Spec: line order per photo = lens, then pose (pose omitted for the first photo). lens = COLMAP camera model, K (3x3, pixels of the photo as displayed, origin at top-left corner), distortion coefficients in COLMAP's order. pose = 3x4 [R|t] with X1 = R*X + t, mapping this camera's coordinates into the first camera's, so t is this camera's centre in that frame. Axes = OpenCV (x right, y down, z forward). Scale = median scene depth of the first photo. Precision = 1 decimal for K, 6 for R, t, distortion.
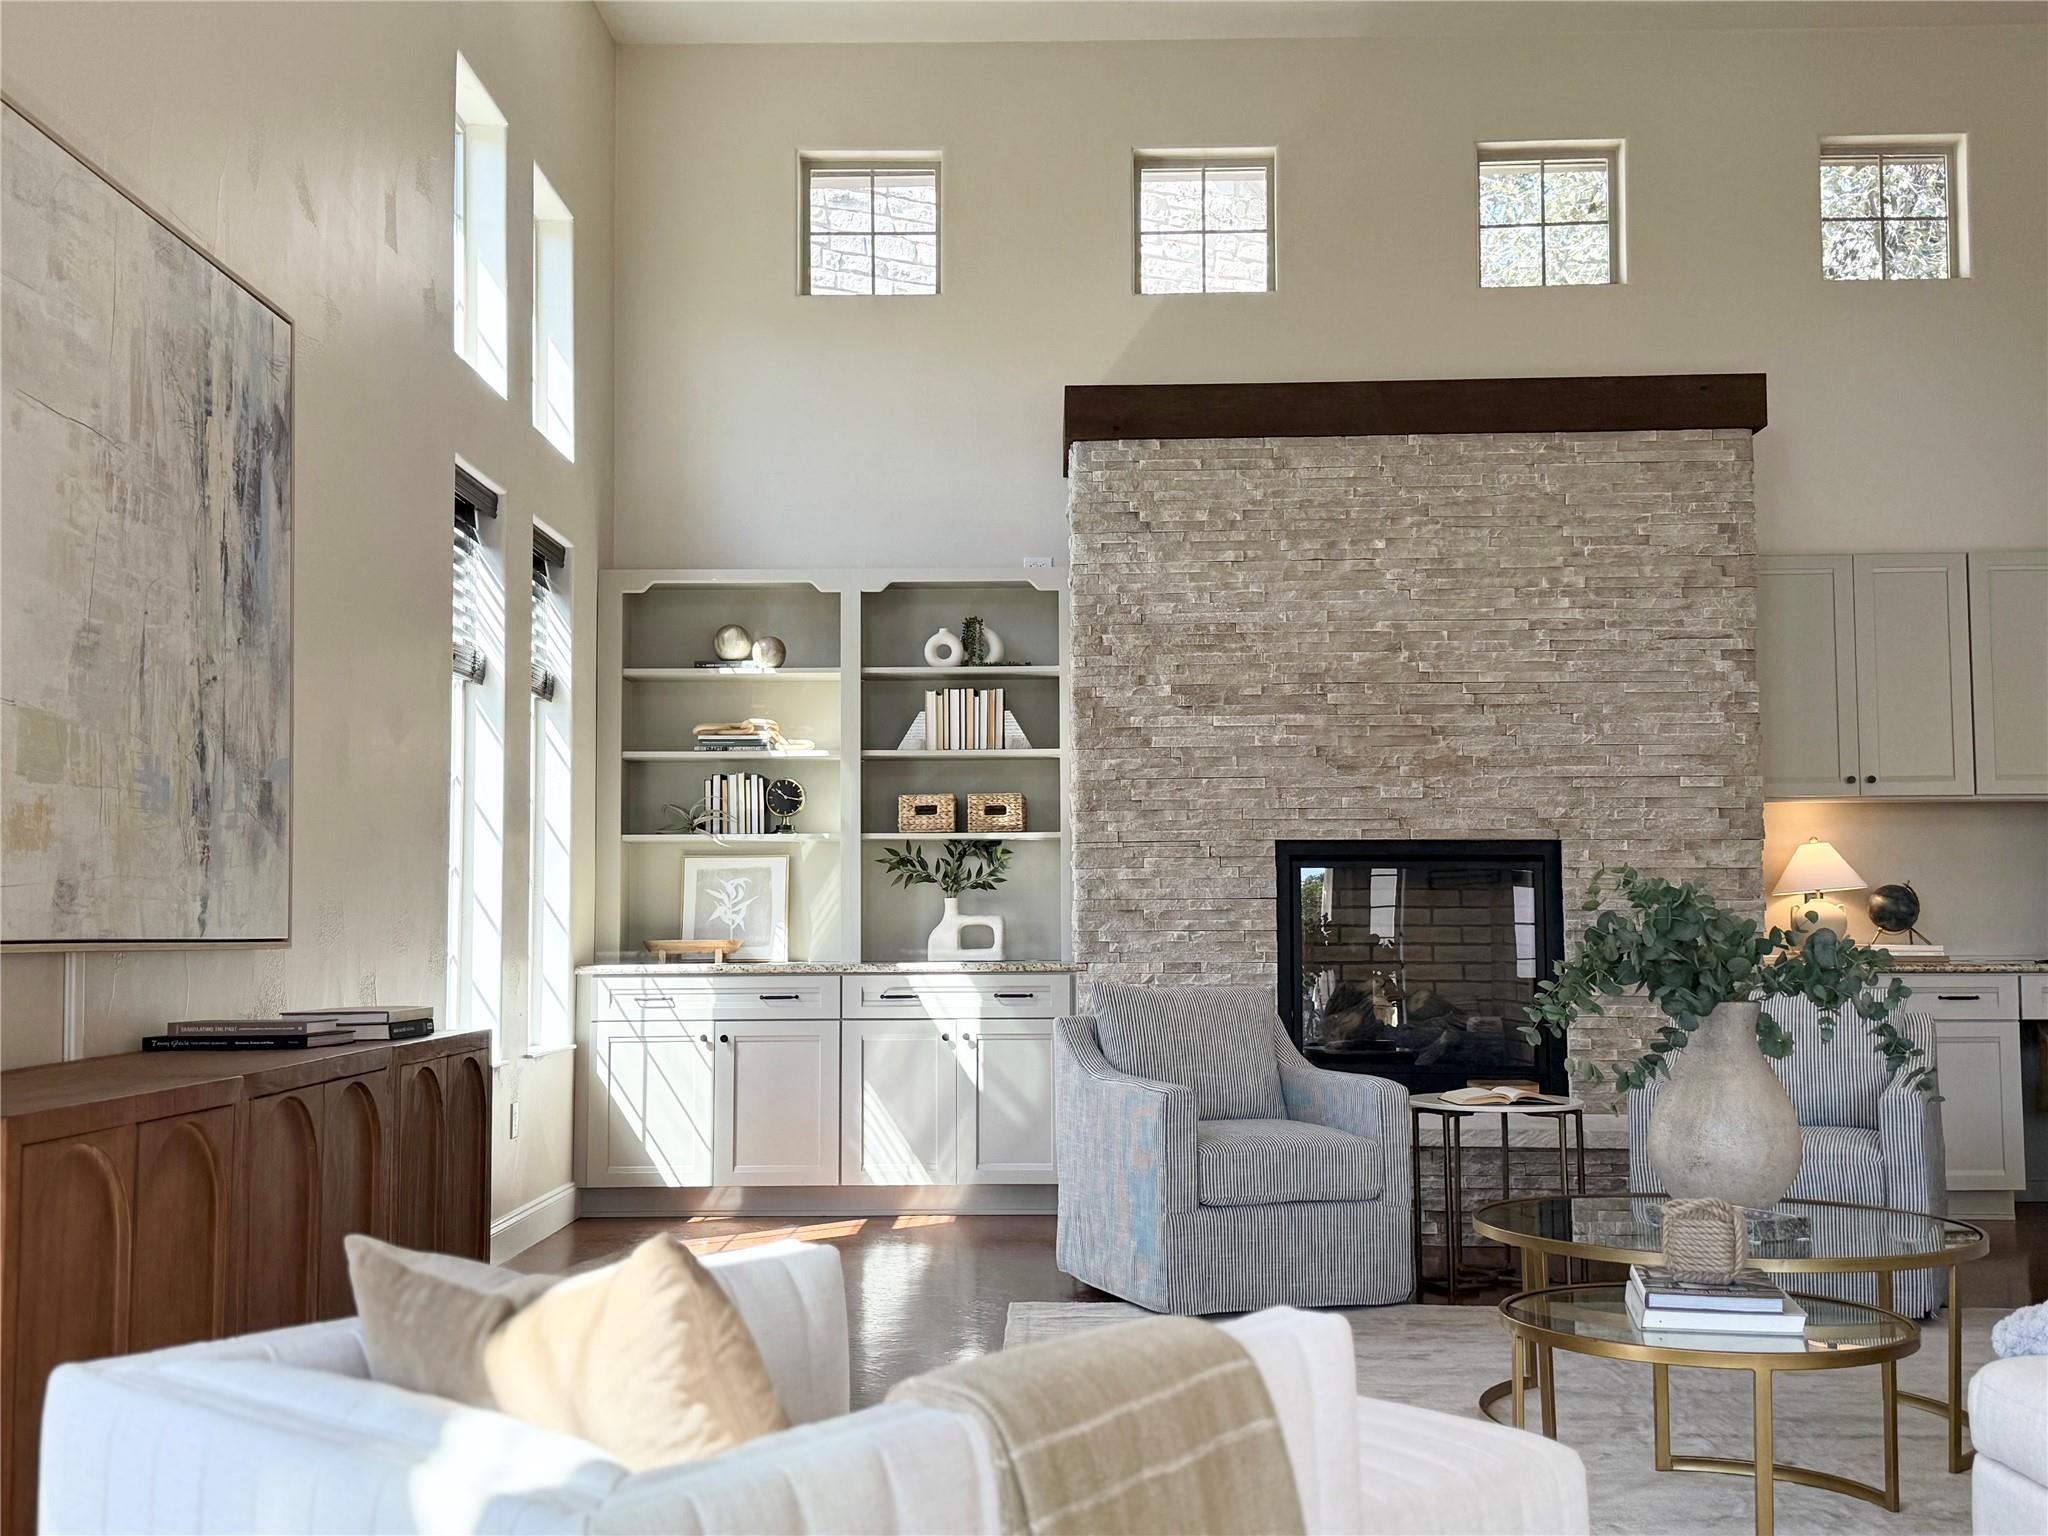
lens RADIAL K [[2173.6, 0, 1011.5], [0, 2173.6, 769.7], [0, 0, 1]] dist [0.196725, -0.455000]
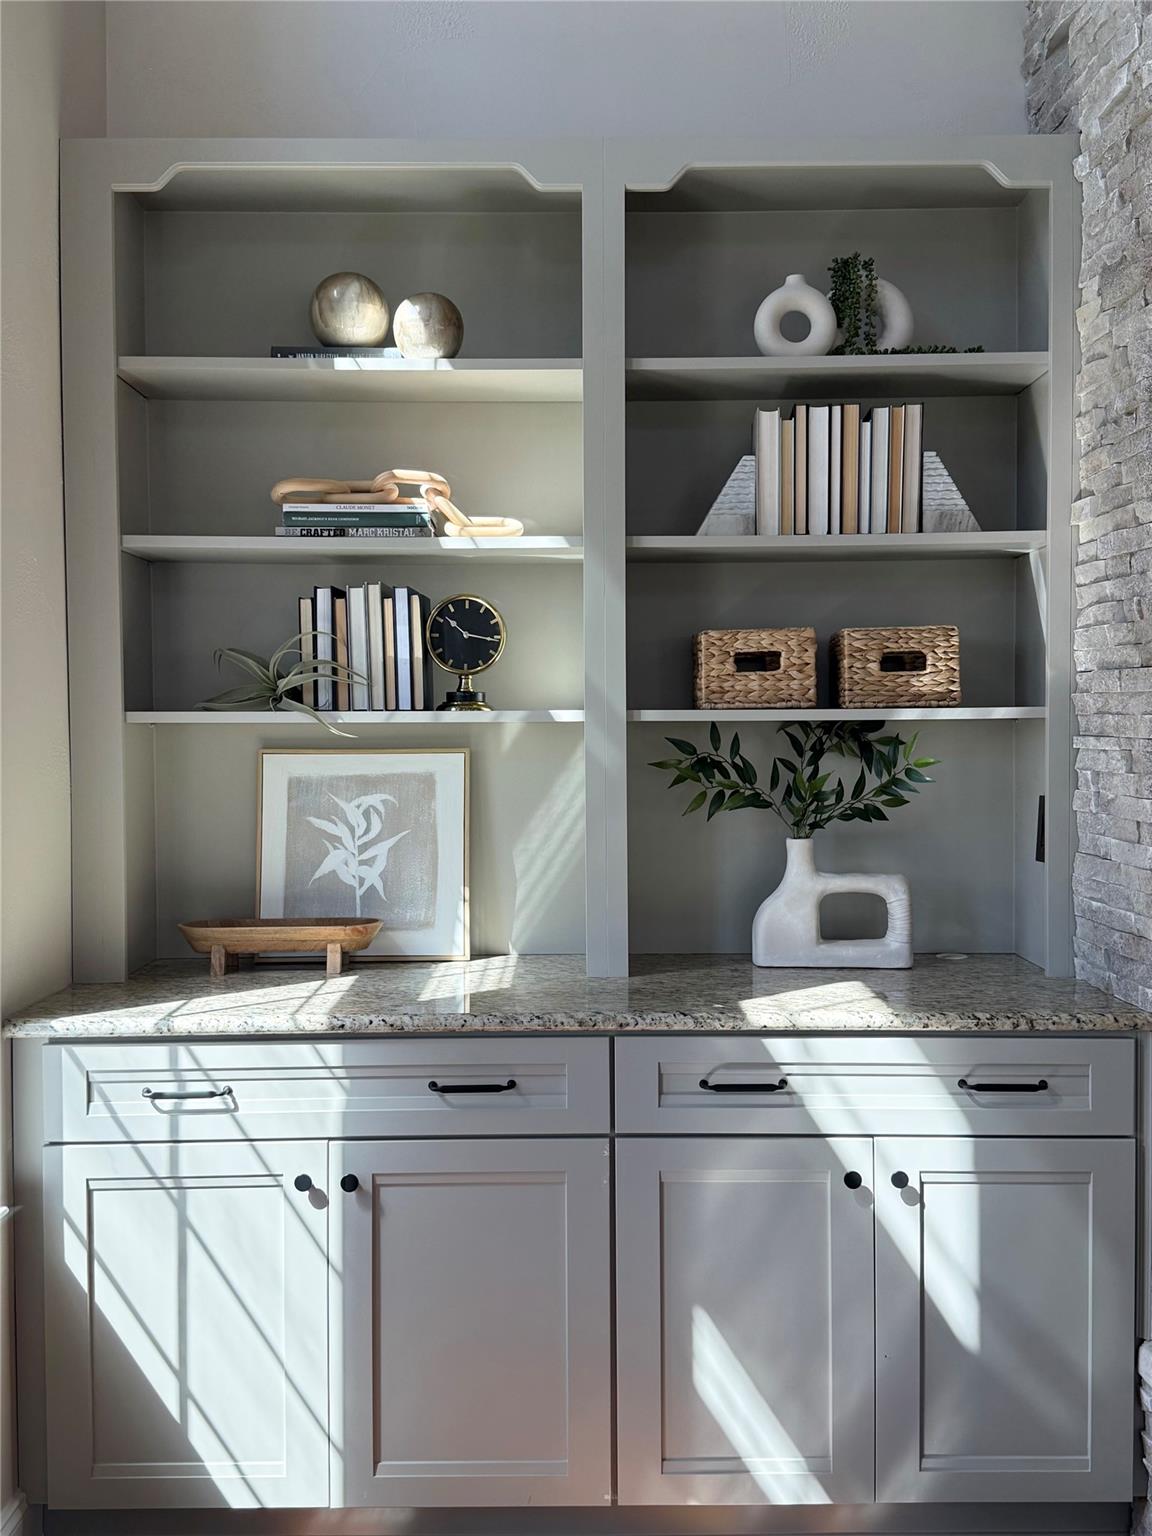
lens RADIAL K [[1599.5, 0, 576.0], [0, 1599.5, 768.0], [0, 0, 1]] dist [0.217018, -0.647568]
pose [[0.999752, -0.002129, 0.022156, -0.087459], [0.000003, 0.995429, 0.095502, 0.008042], [-0.022258, -0.095479, 0.995183, 0.641428]]
